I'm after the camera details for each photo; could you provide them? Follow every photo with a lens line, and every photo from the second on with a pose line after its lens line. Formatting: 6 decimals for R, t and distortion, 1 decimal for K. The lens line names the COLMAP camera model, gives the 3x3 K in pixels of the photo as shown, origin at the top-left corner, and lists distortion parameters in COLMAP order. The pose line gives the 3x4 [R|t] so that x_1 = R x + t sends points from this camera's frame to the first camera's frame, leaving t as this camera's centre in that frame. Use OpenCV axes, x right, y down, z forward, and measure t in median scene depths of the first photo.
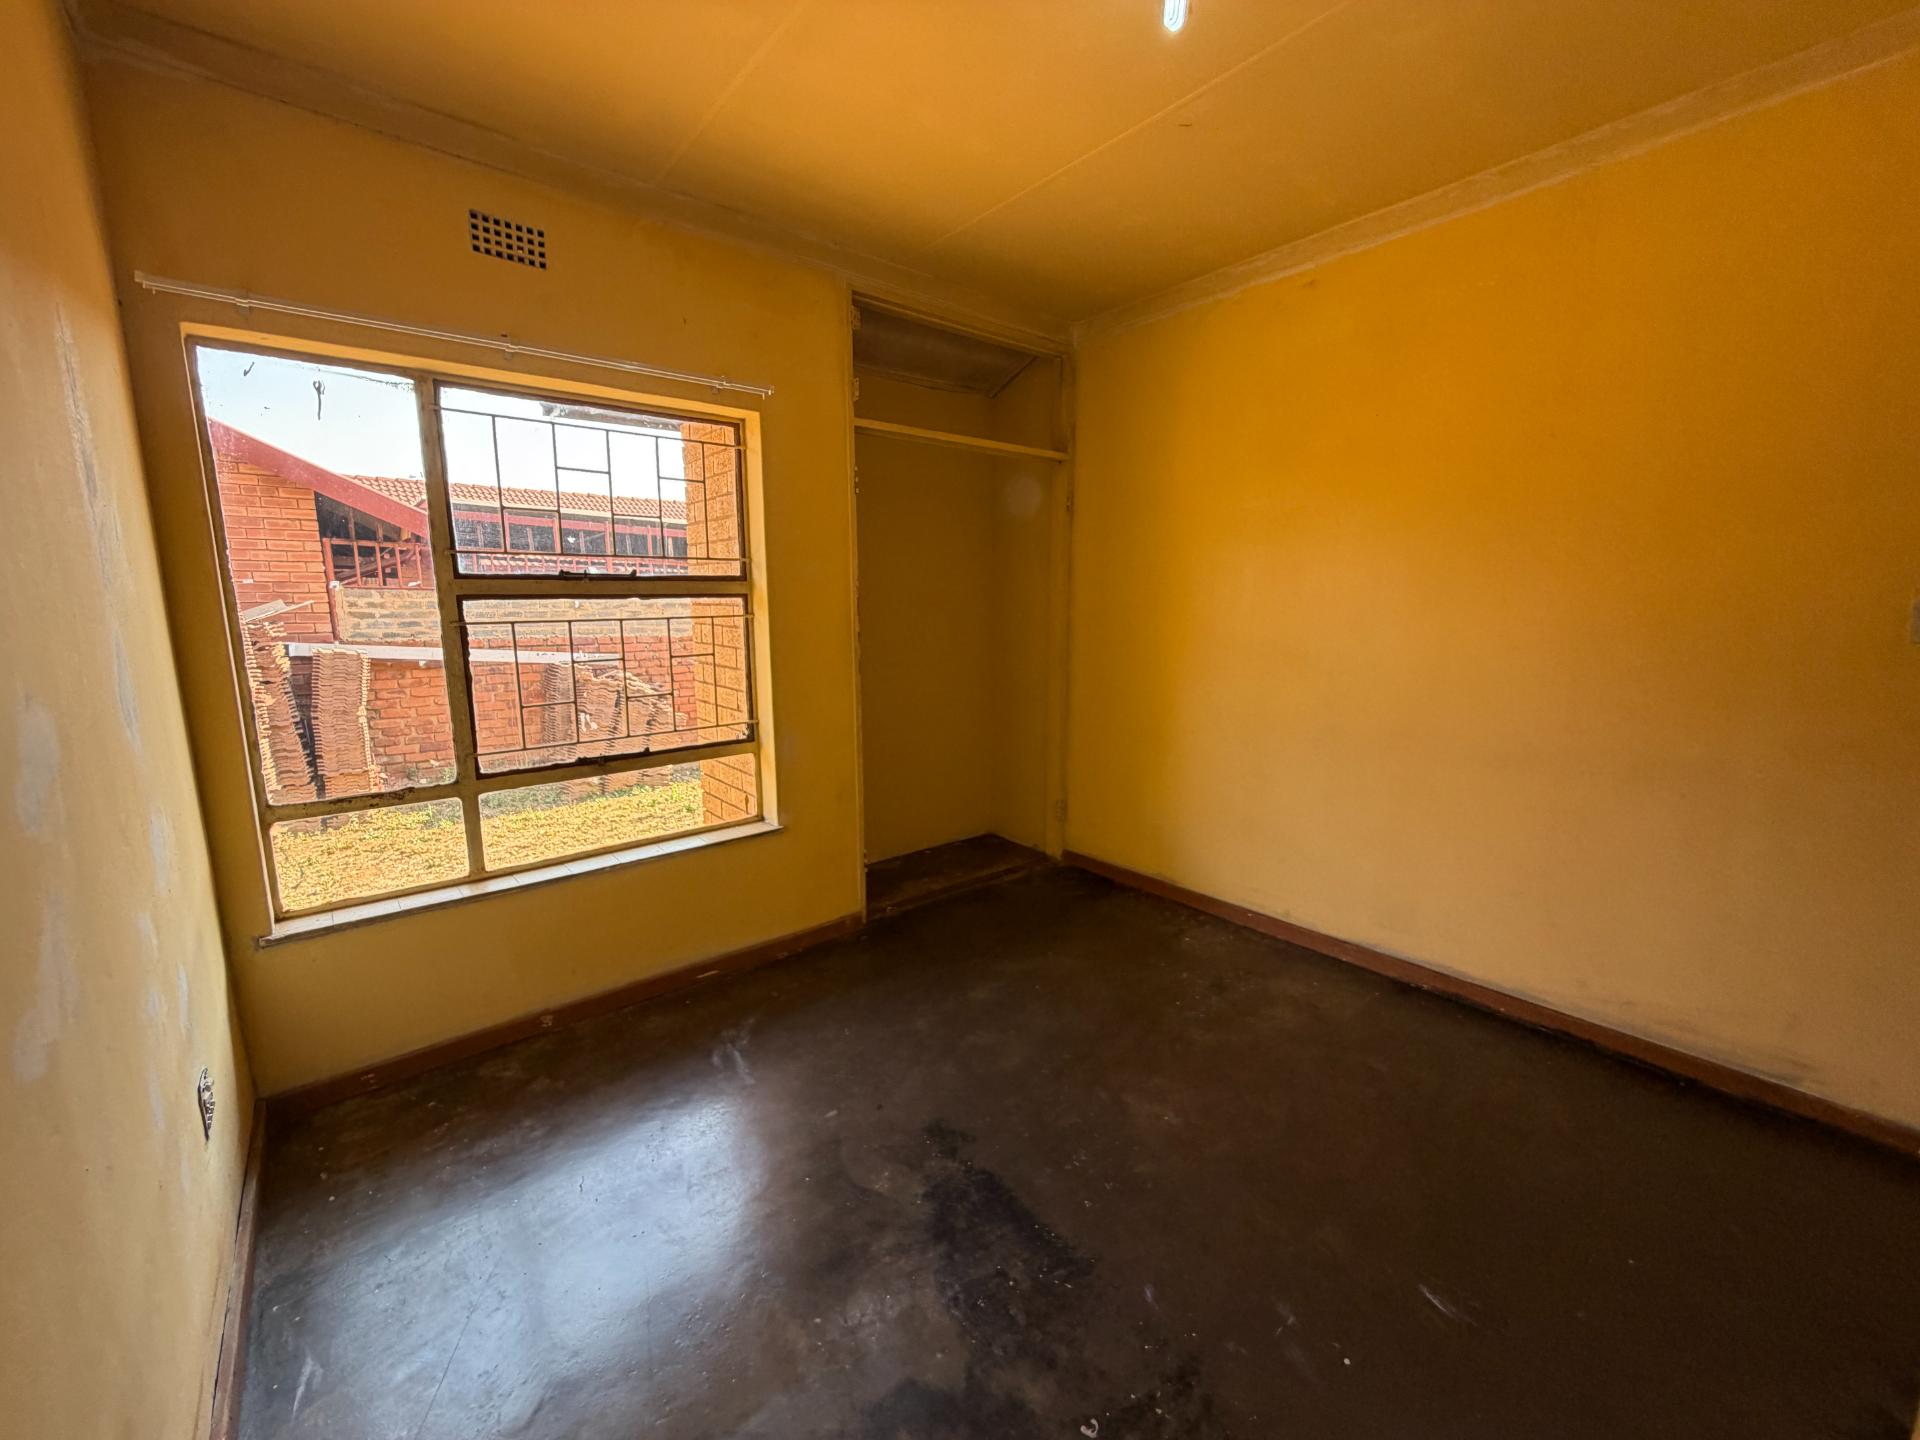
lens RADIAL K [[768.3, 0, 975.5], [0, 768.3, 724.6], [0, 0, 1]] dist [-0.000099, 0.000880]
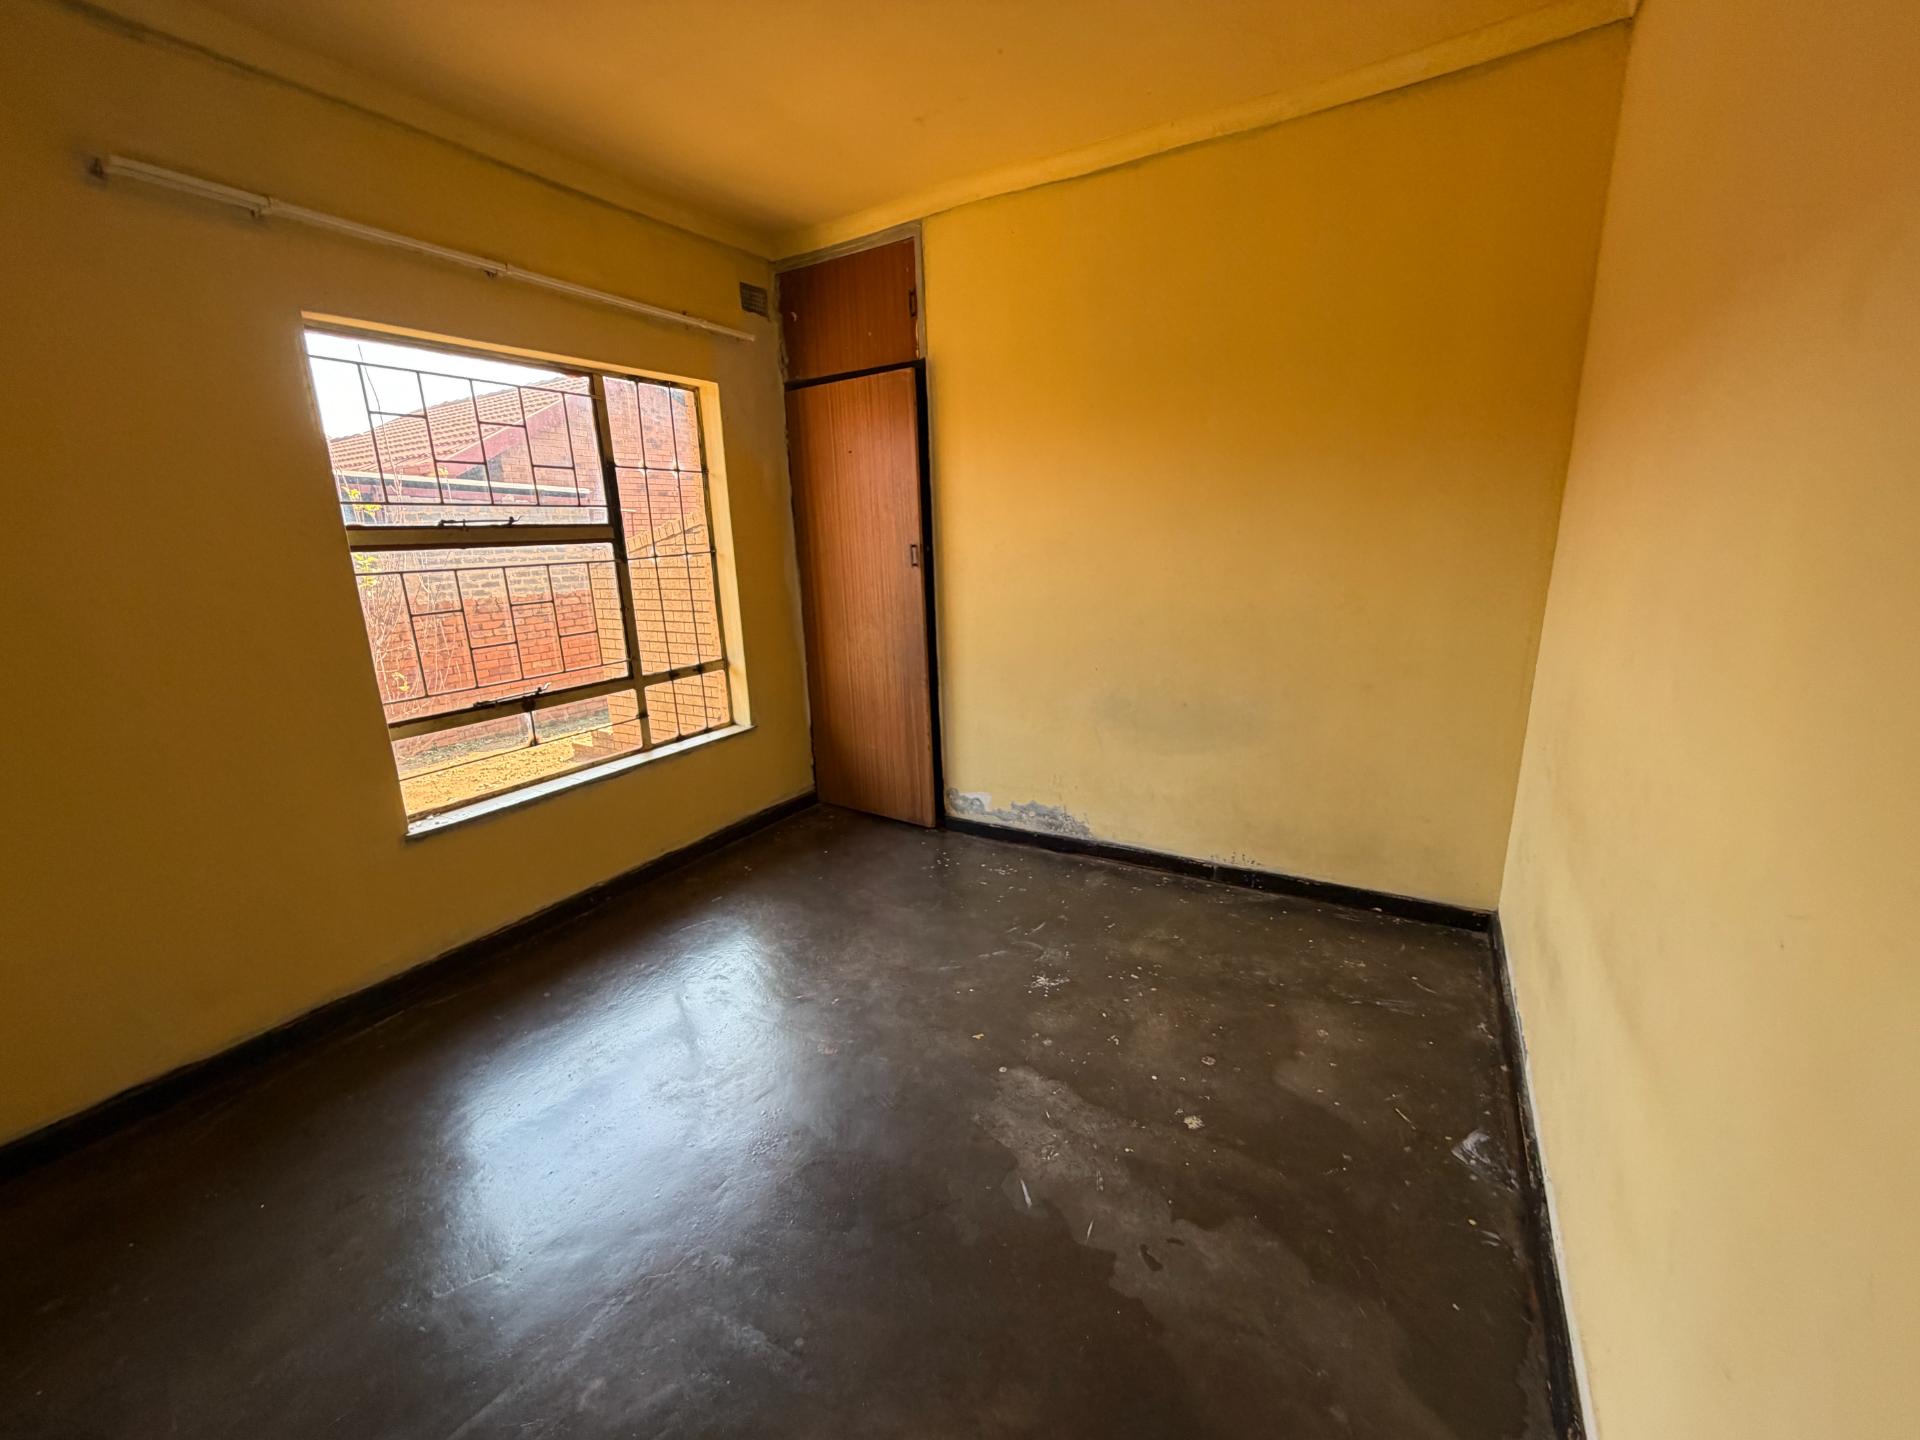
lens RADIAL K [[768.3, 0, 950.0], [0, 768.3, 718.8], [0, 0, 1]] dist [-0.000099, 0.000880]
pose [[0.955488, -0.093542, 0.279809, -0.252360], [0.074319, 0.994135, 0.078562, 0.039214], [-0.285516, -0.054270, 0.956836, -0.226293]]
